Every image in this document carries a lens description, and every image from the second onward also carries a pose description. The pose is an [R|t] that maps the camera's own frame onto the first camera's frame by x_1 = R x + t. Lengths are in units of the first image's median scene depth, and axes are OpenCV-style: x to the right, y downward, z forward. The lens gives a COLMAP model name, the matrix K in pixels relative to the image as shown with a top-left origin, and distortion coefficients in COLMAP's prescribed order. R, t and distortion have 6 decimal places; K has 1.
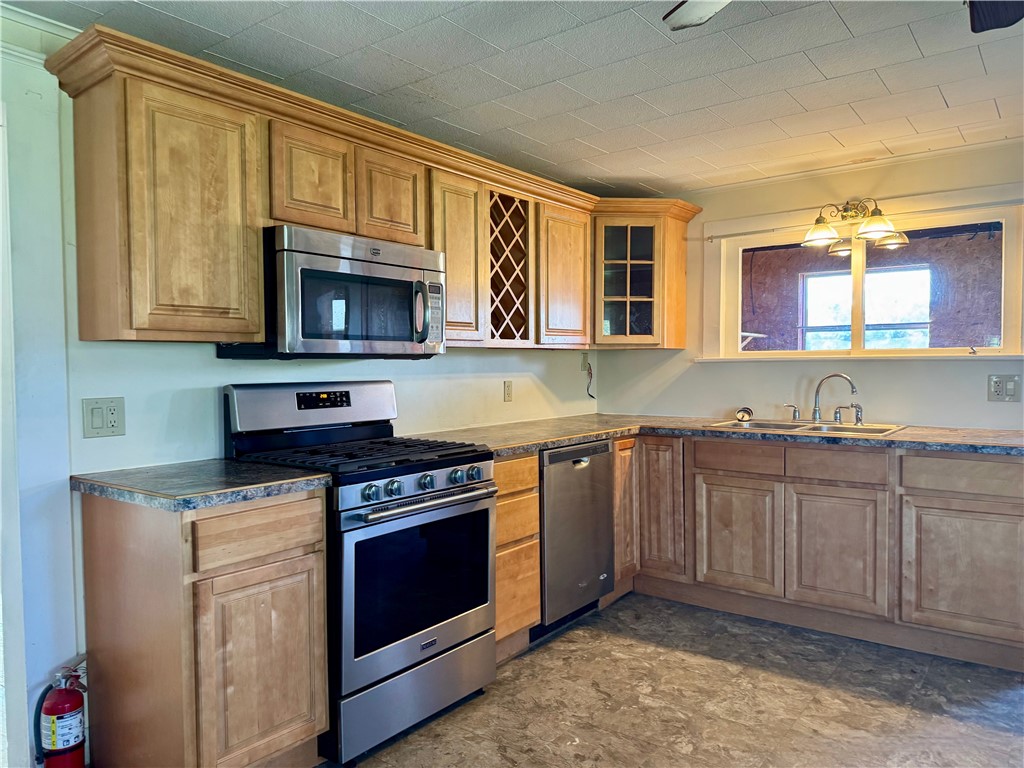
lens RADIAL K [[705.2, 0, 450.6], [0, 705.2, 386.1], [0, 0, 1]] dist [0.088763, -0.064634]
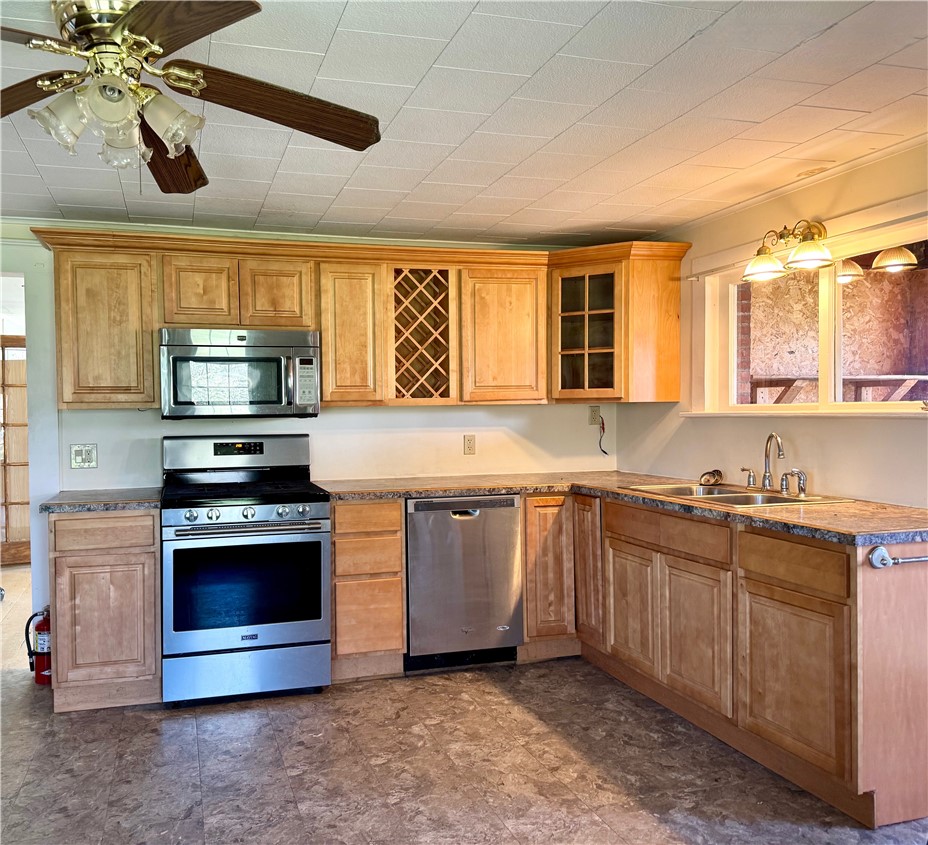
lens RADIAL K [[670.8, 0, 278.4], [0, 670.8, 426.4], [0, 0, 1]] dist [0.068752, -0.043933]
pose [[0.807657, 0.005671, -0.589626, 0.610665], [-0.010898, 0.999927, -0.005311, -0.016033], [0.589552, 0.010715, 0.807659, 0.020771]]
